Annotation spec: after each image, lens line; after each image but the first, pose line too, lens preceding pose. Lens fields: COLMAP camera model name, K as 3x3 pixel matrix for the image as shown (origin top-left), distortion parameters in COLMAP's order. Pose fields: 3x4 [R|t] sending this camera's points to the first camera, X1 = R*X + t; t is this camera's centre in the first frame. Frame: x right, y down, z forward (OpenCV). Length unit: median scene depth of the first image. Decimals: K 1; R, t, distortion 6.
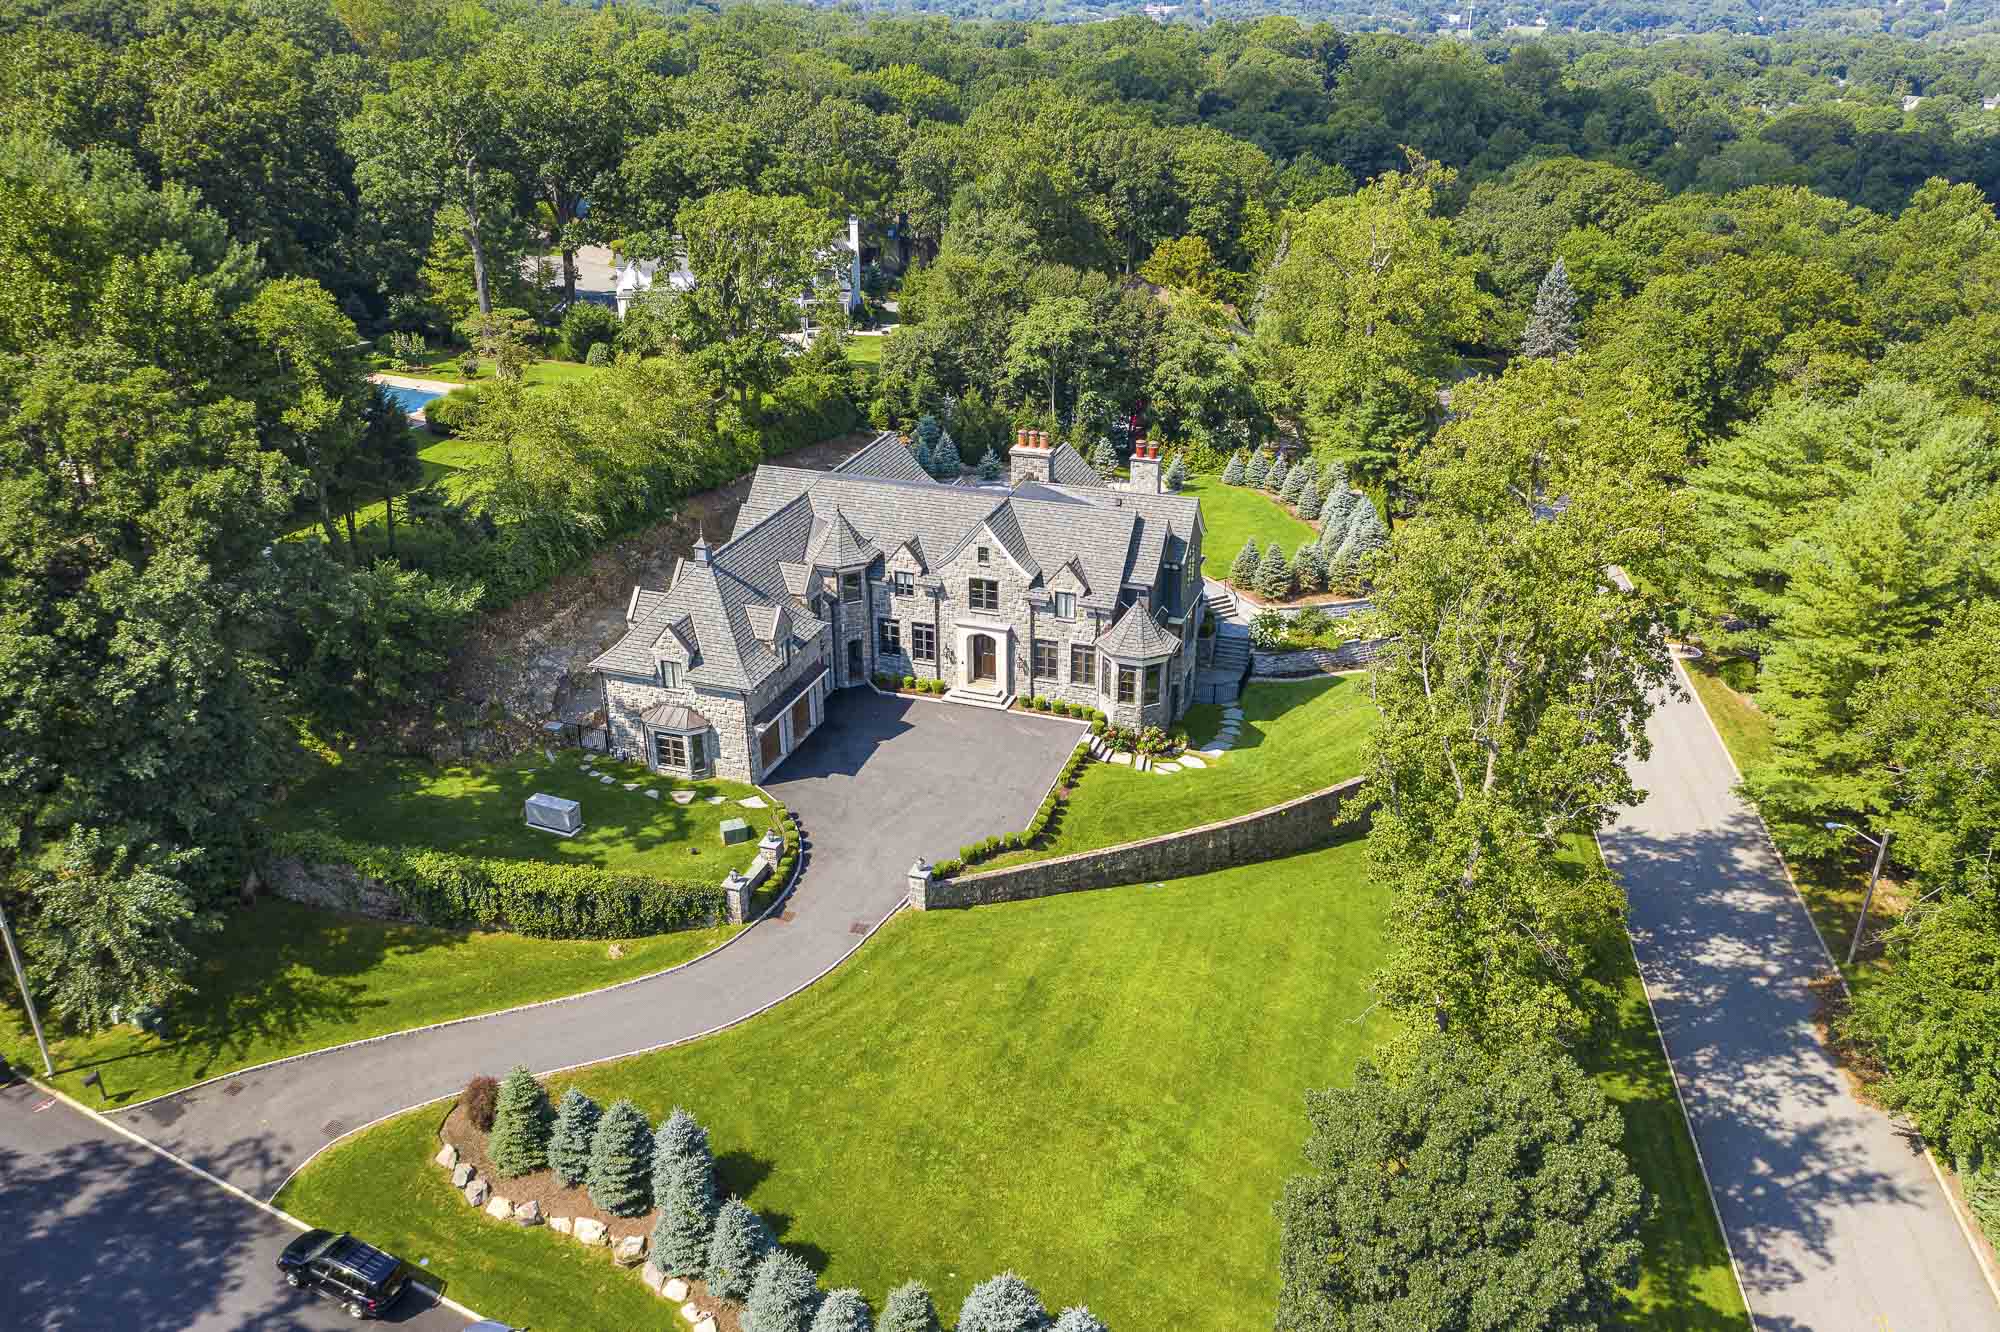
lens RADIAL K [[1583.6, 0, 995.2], [0, 1583.6, 671.5], [0, 0, 1]] dist [-0.033477, 0.000206]
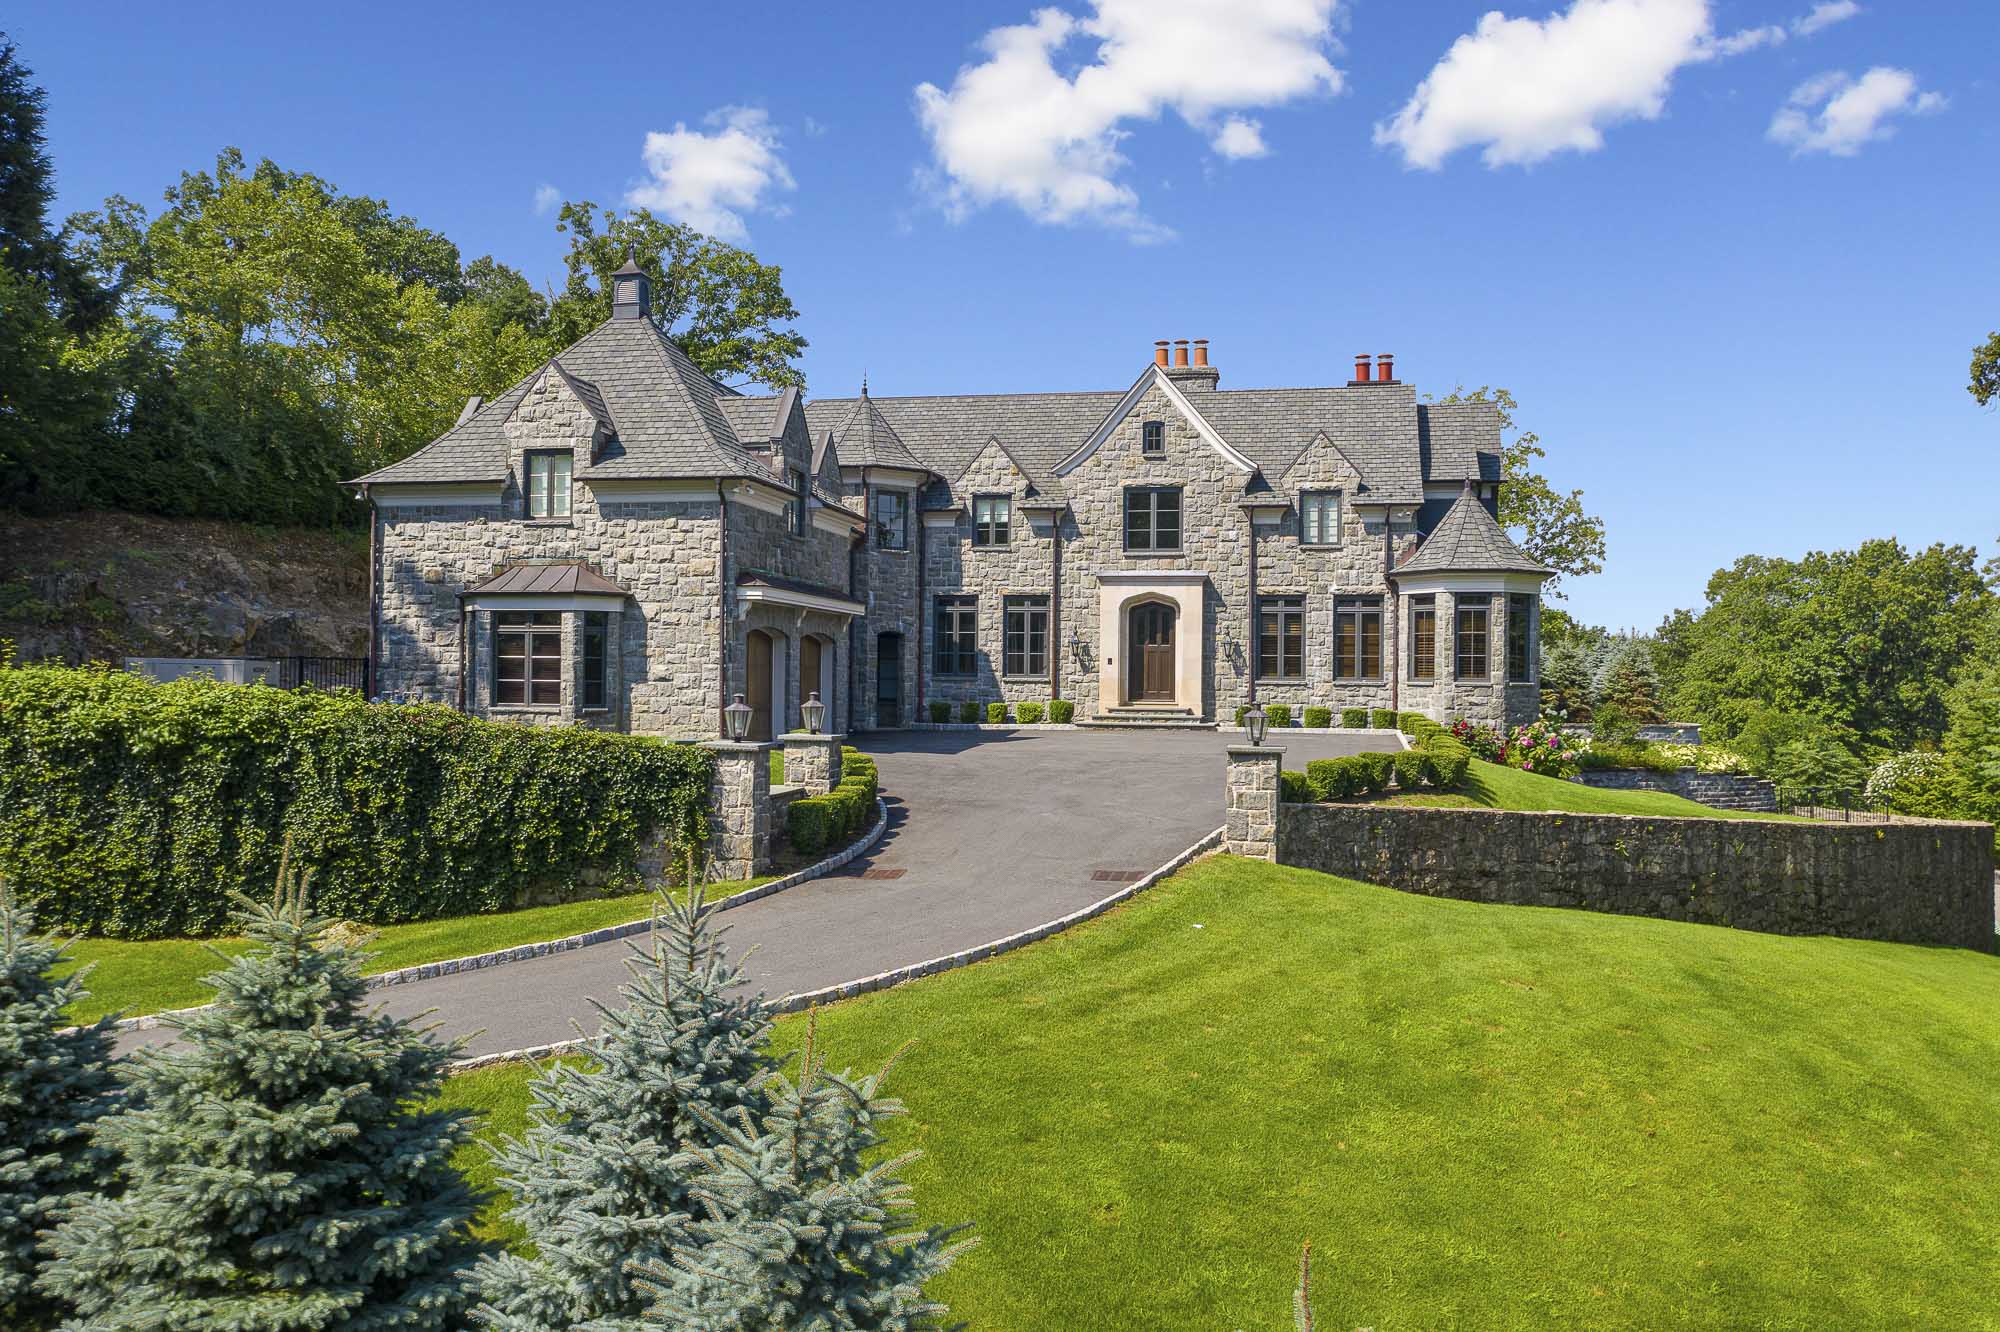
lens RADIAL K [[1583.6, 0, 997.8], [0, 1583.6, 662.5], [0, 0, 1]] dist [-0.033477, 0.000206]
pose [[0.990554, 0.015771, 0.136213, -0.128335], [0.044647, 0.902140, -0.429126, 0.215878], [-0.129652, 0.431154, 0.892915, 0.566325]]
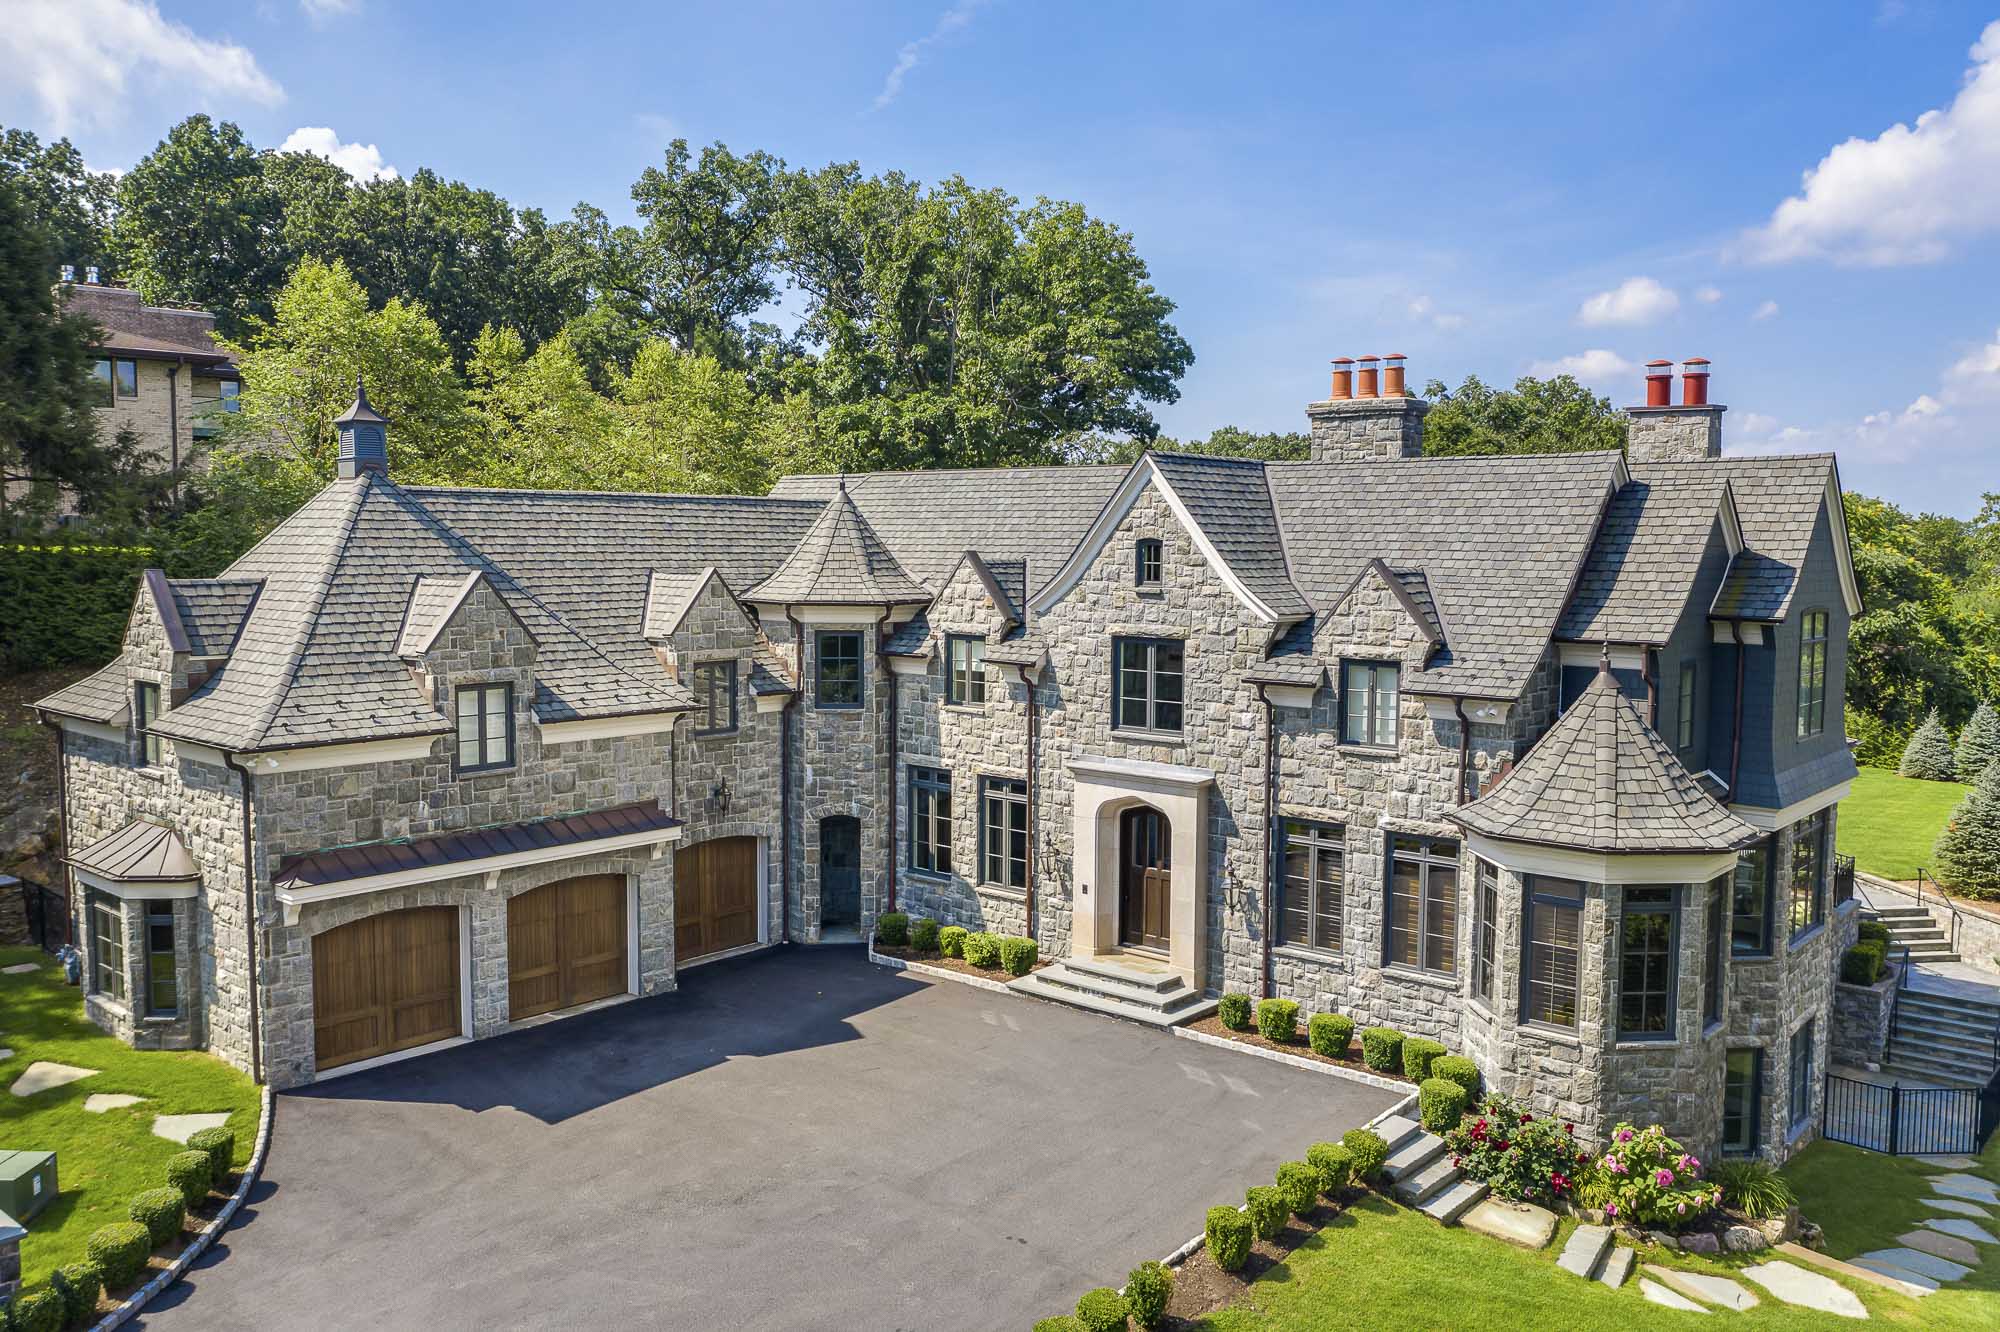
lens RADIAL K [[1583.6, 0, 999.0], [0, 1583.6, 667.5], [0, 0, 1]] dist [-0.033477, 0.000206]
pose [[0.929380, 0.039194, -0.367037, 0.090500], [-0.162549, 0.936200, -0.311620, 0.062276], [0.331407, 0.349275, 0.876457, 0.686345]]
